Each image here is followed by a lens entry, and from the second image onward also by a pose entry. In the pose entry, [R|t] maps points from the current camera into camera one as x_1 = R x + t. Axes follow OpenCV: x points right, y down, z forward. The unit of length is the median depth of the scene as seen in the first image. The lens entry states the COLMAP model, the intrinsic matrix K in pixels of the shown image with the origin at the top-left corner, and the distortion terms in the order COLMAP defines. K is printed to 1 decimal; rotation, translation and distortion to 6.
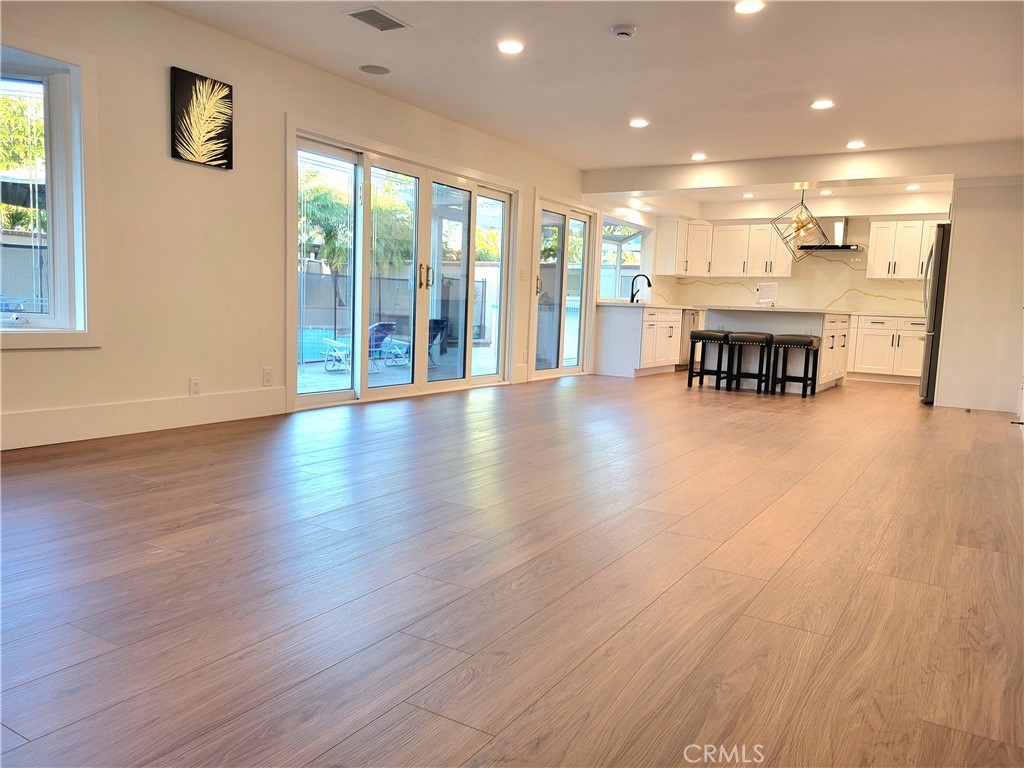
lens RADIAL K [[776.2, 0, 510.7], [0, 776.2, 380.8], [0, 0, 1]] dist [0.055098, -0.049443]
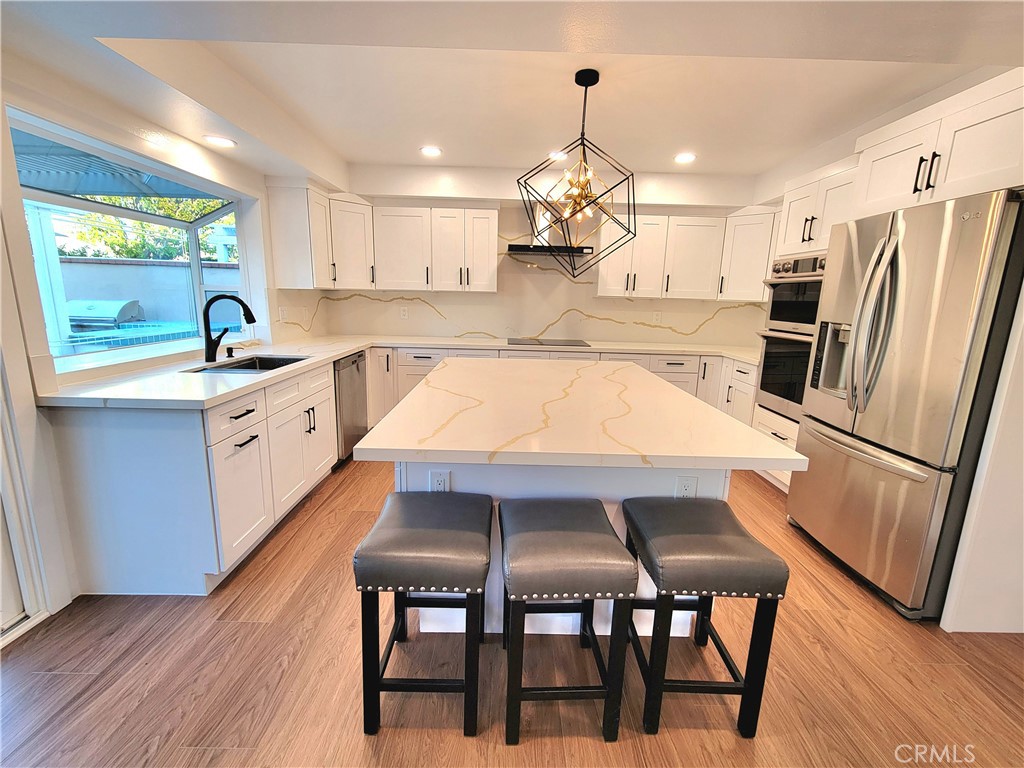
lens RADIAL K [[459.6, 0, 512.1], [0, 459.6, 386.9], [0, 0, 1]] dist [-0.003666, -0.000183]
pose [[0.848438, -0.117739, 0.516033, 0.153810], [0.055399, 0.989344, 0.134647, -0.103590], [-0.526387, -0.085652, 0.845920, 0.643222]]
